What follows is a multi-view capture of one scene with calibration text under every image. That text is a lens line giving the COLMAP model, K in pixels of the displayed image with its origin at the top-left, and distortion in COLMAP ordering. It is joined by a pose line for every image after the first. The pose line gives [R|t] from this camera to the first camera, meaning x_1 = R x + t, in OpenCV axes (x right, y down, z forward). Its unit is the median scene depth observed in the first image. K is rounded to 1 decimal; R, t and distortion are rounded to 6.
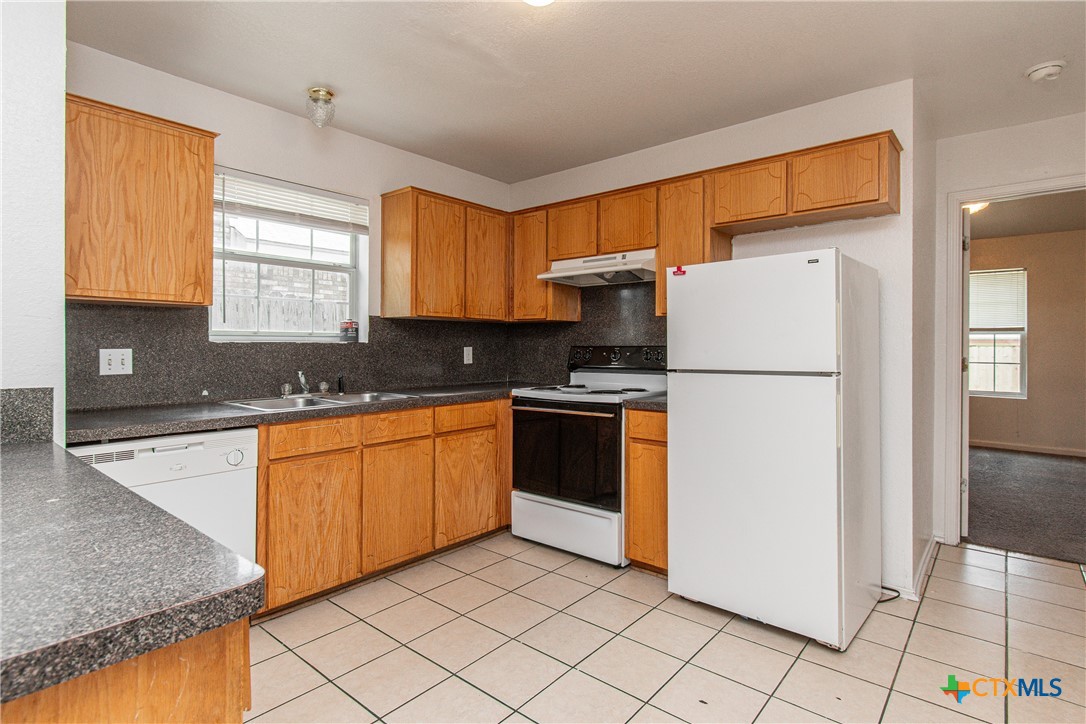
lens RADIAL K [[543.3, 0, 546.5], [0, 543.3, 340.5], [0, 0, 1]] dist [0.001409, -0.000413]
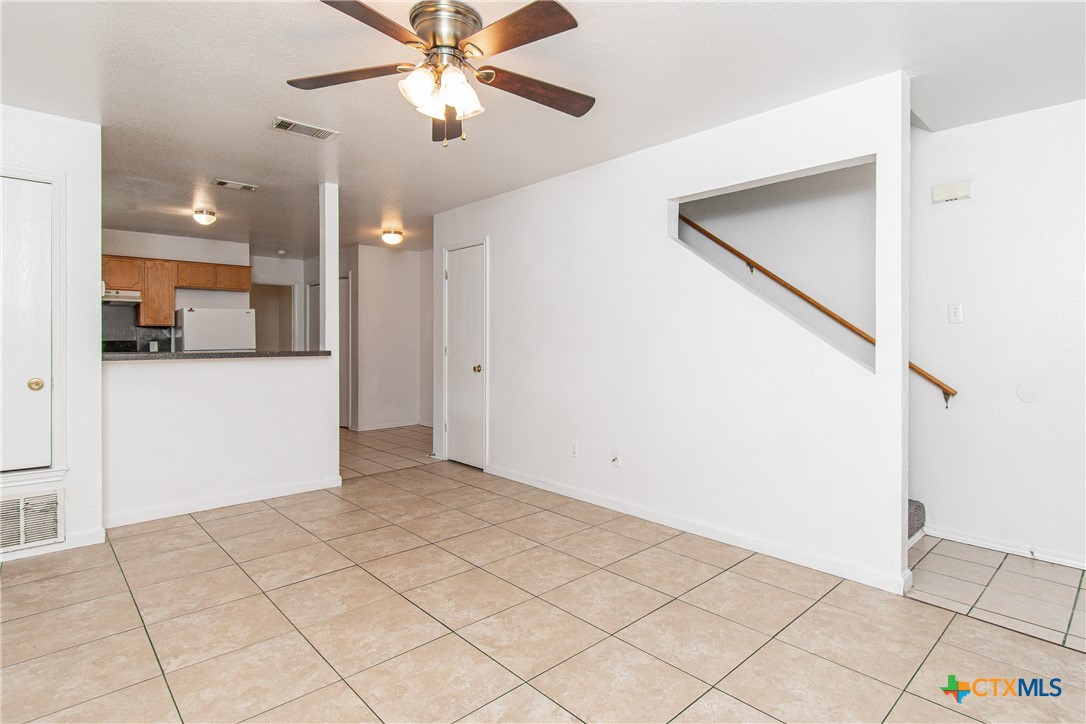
lens RADIAL K [[556.0, 0, 548.1], [0, 556.0, 341.1], [0, 0, 1]] dist [0.000189, -0.001250]
pose [[0.114860, -0.003738, 0.993375, -1.385281], [-0.006623, 0.999968, 0.004529, -0.006873], [-0.993360, -0.007100, 0.114832, -0.591351]]
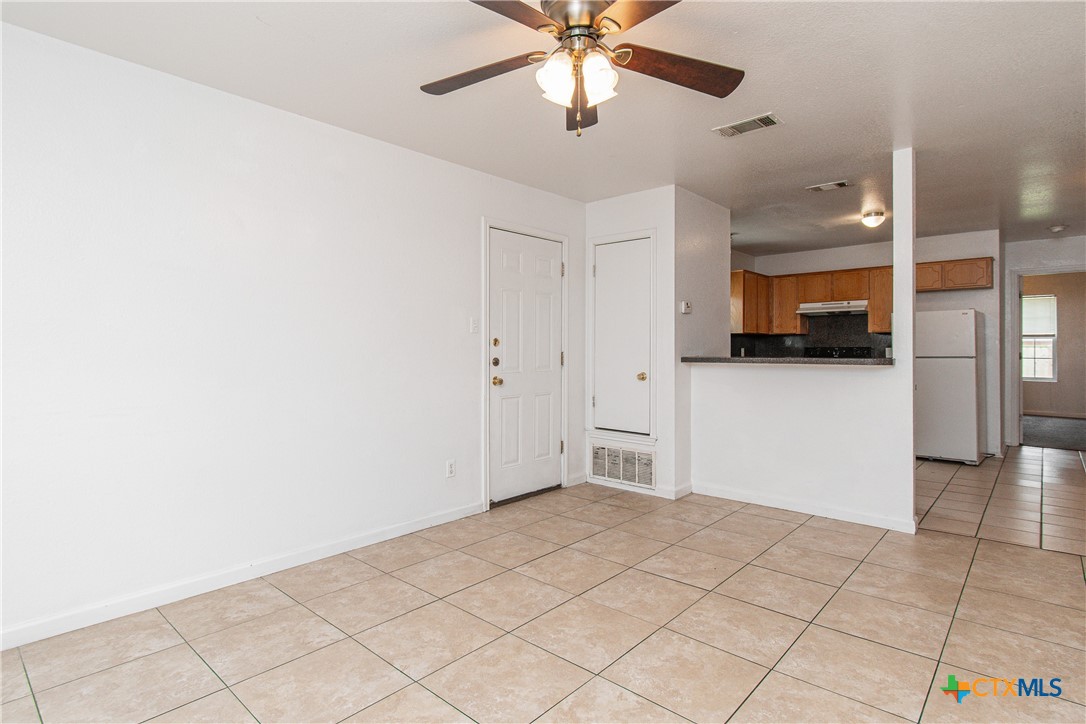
lens RADIAL K [[556.0, 0, 548.1], [0, 556.0, 341.1], [0, 0, 1]] dist [0.000189, -0.001250]
pose [[0.999604, -0.004102, -0.027827, -0.811461], [0.003990, 0.999984, -0.004064, -0.007513], [0.027844, 0.003951, 0.999604, -0.971637]]
